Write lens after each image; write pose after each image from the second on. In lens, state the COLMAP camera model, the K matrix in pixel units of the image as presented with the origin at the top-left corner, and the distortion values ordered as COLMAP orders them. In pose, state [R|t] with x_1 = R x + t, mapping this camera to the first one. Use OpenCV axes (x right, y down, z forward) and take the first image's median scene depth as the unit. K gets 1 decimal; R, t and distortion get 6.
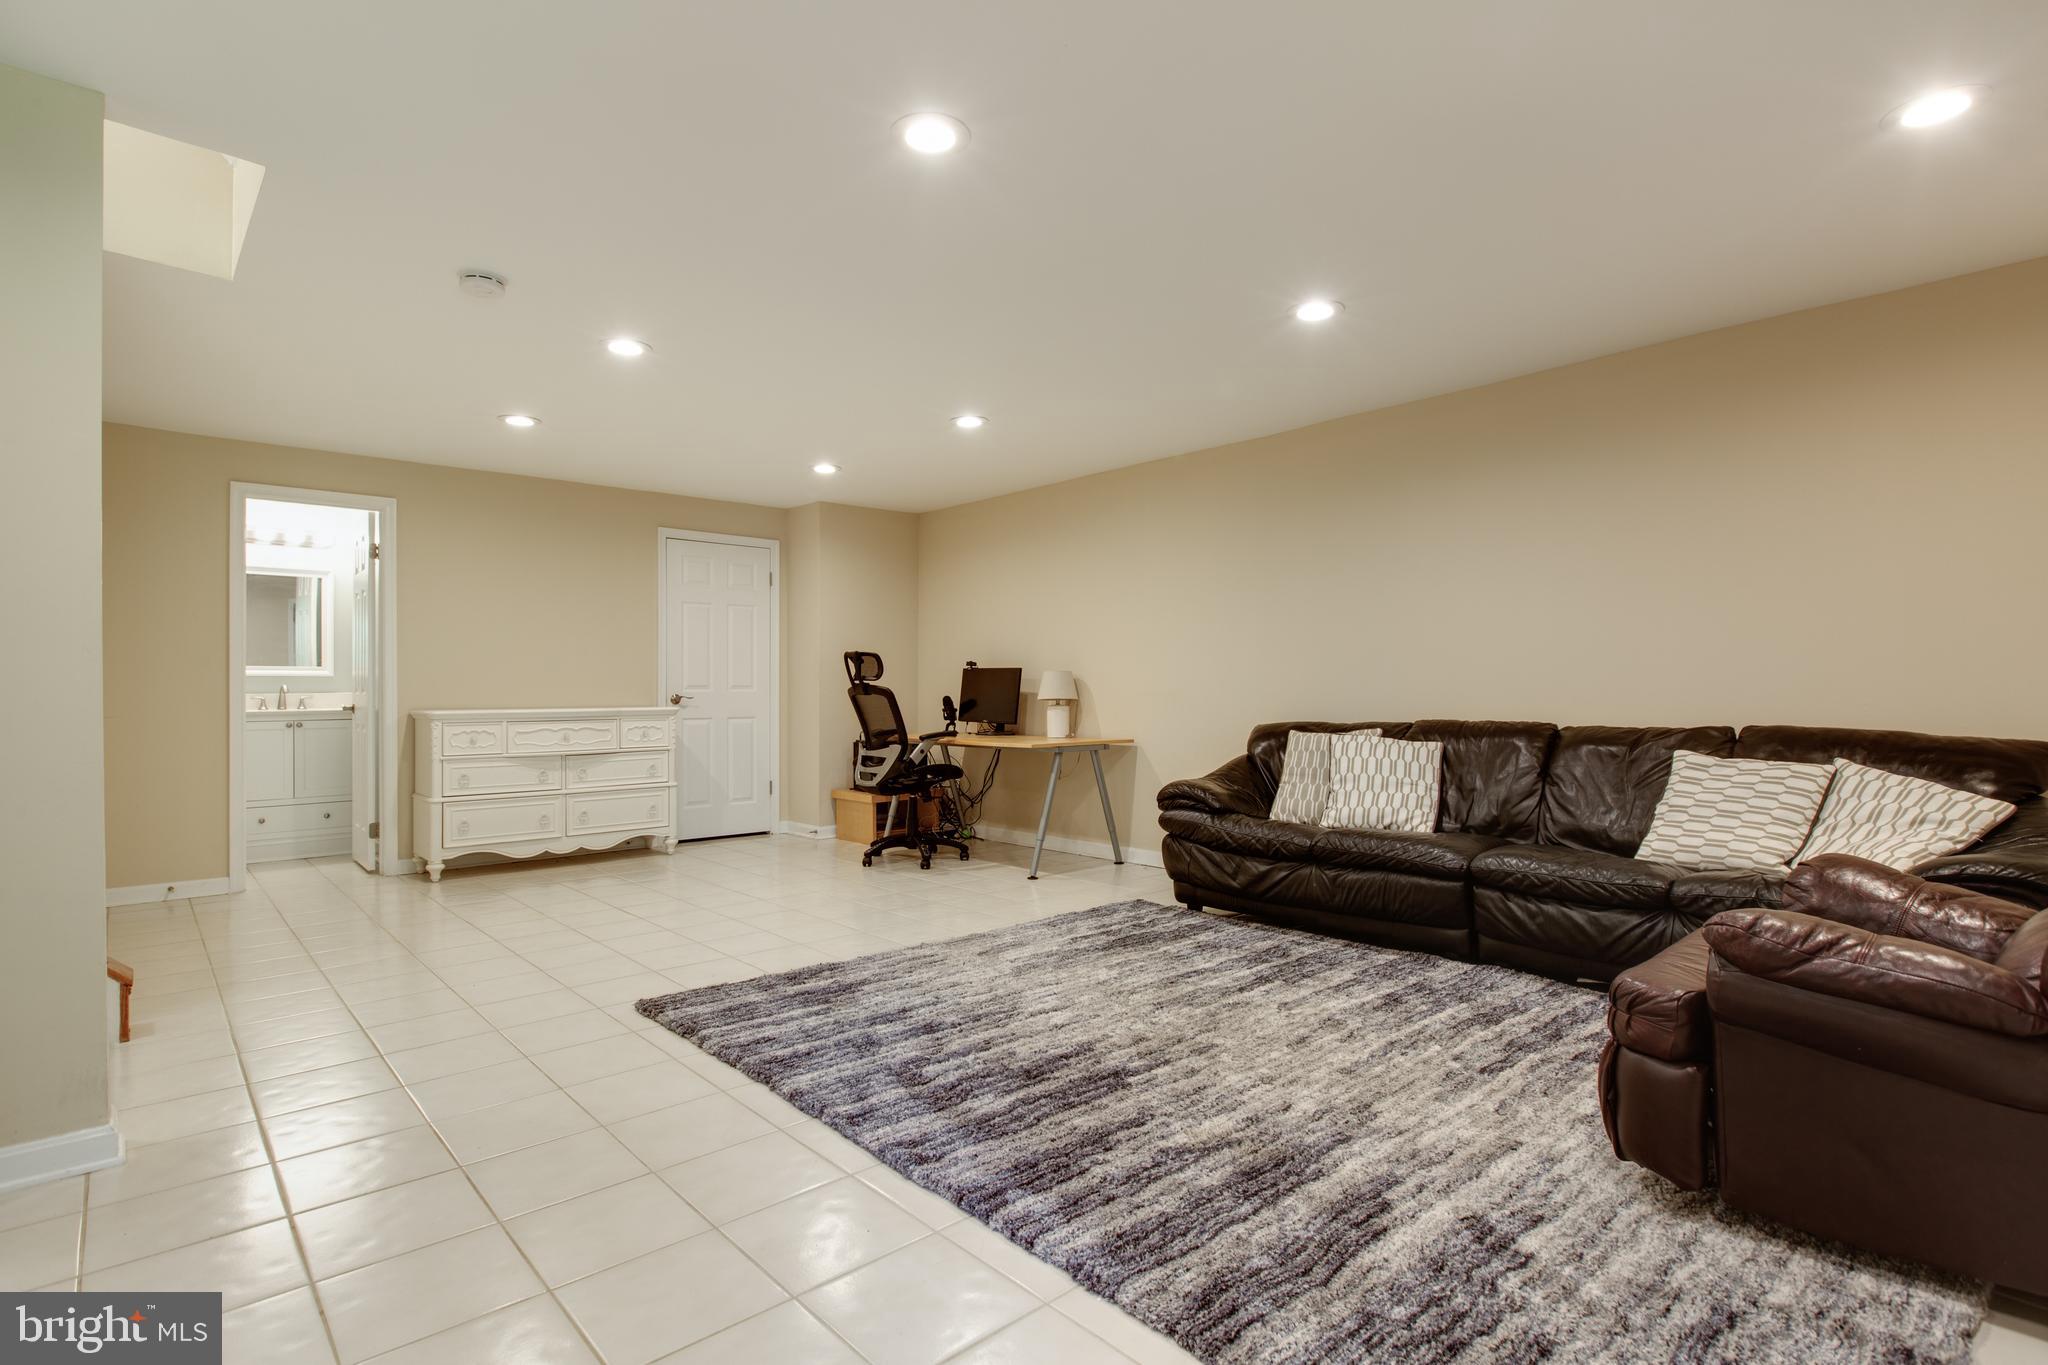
lens RADIAL K [[989.4, 0, 1024.0], [0, 989.4, 682.5], [0, 0, 1]] dist [-0.000706, -0.000119]
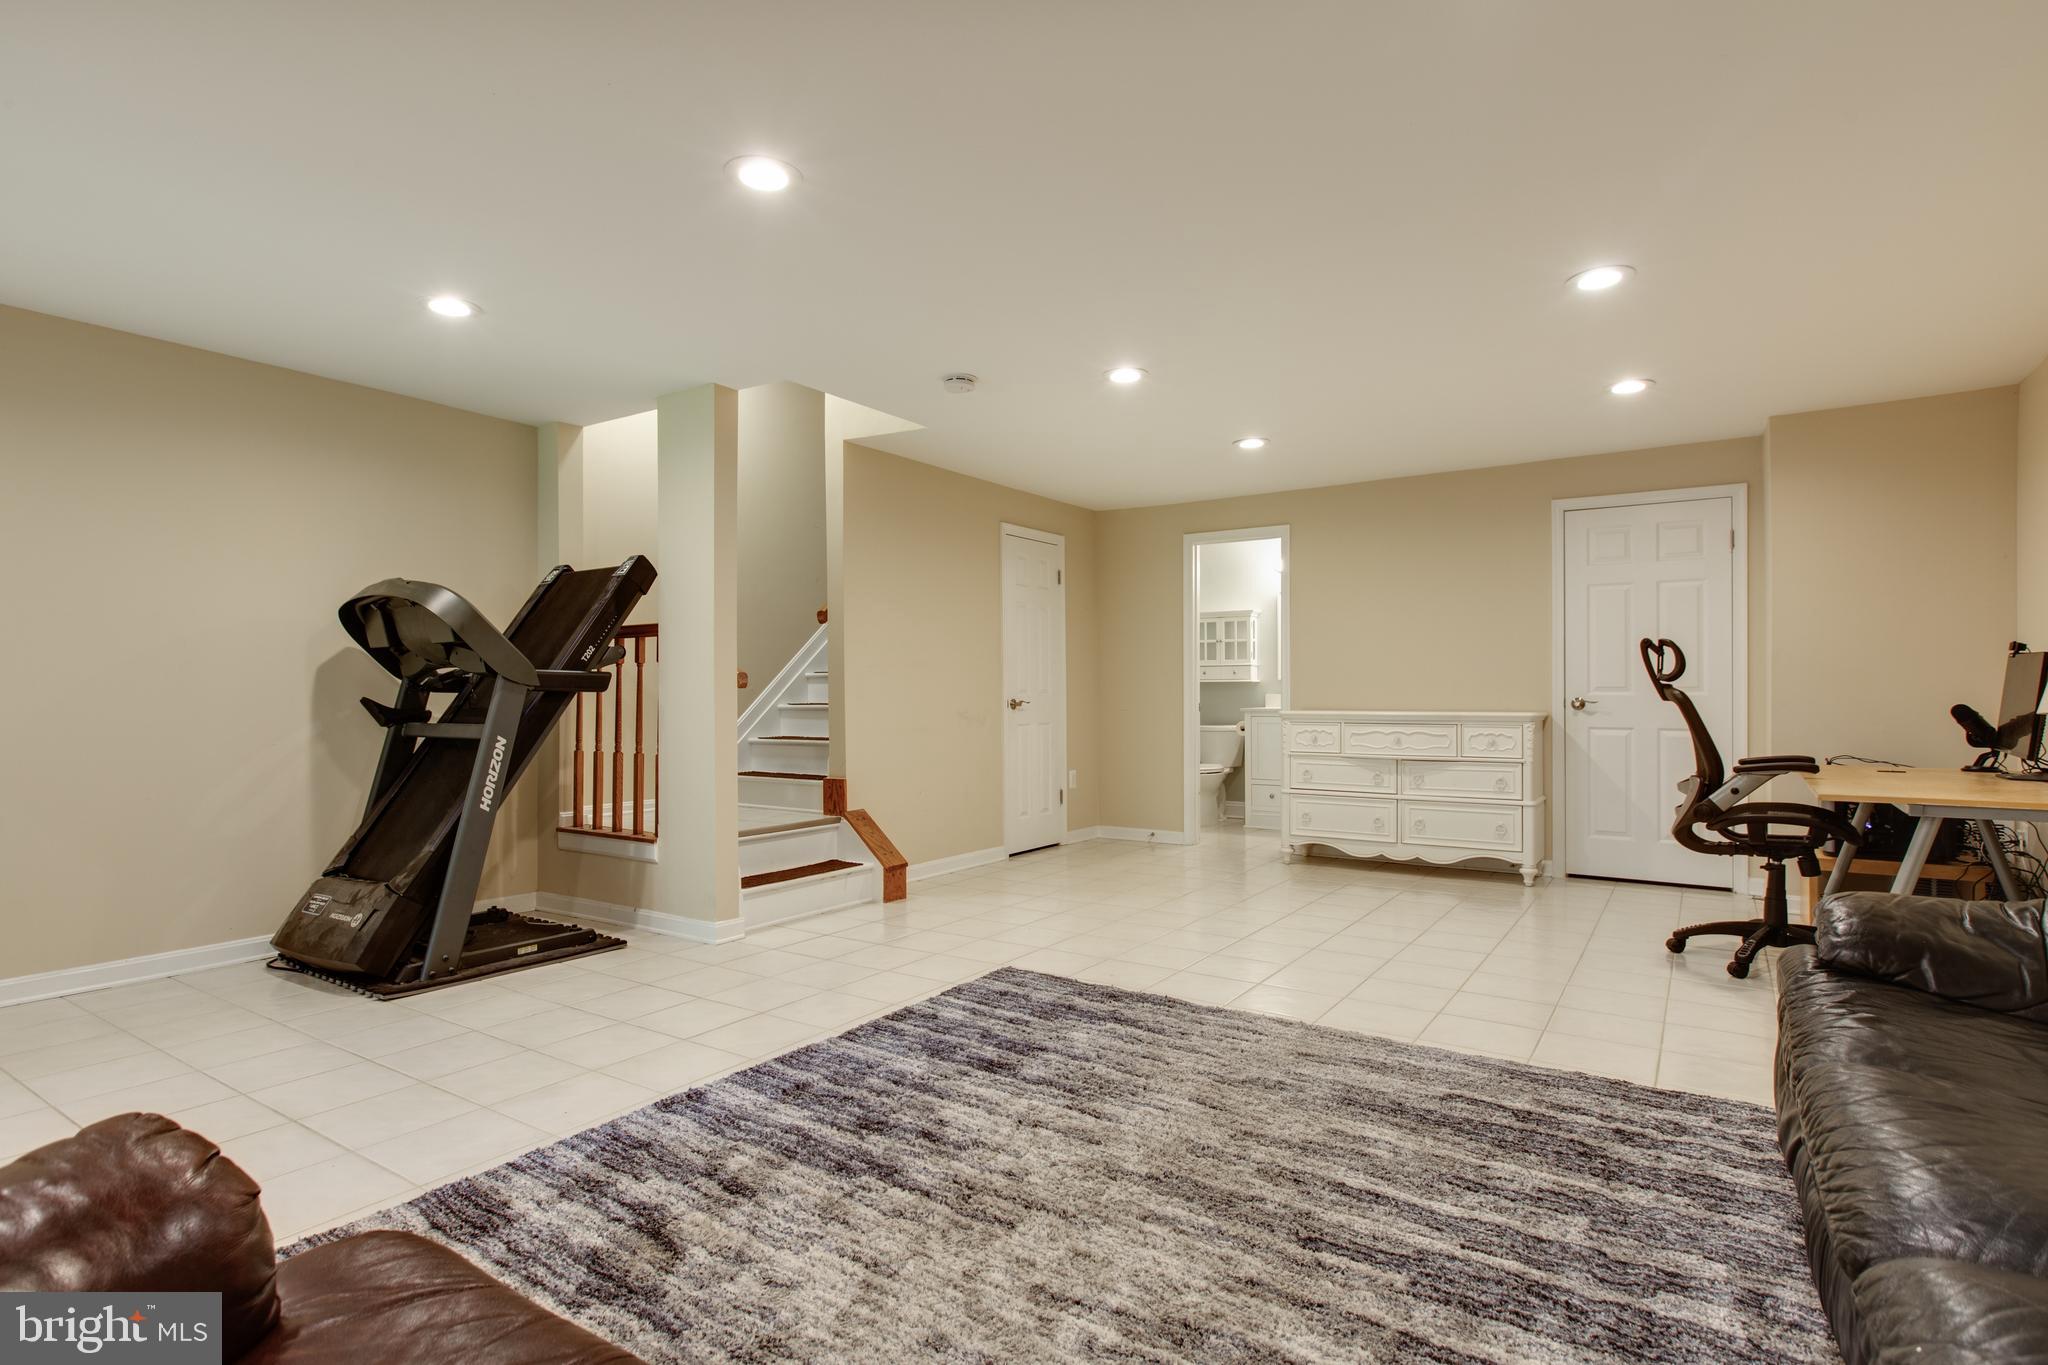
lens RADIAL K [[1012.6, 0, 1024.0], [0, 1012.6, 682.5], [0, 0, 1]] dist [-0.001177, 0.000240]
pose [[0.261286, -0.006022, -0.965243, 0.621299], [0.006499, 0.999969, -0.004479, 0.000150], [0.965239, -0.005102, 0.261317, 0.598709]]
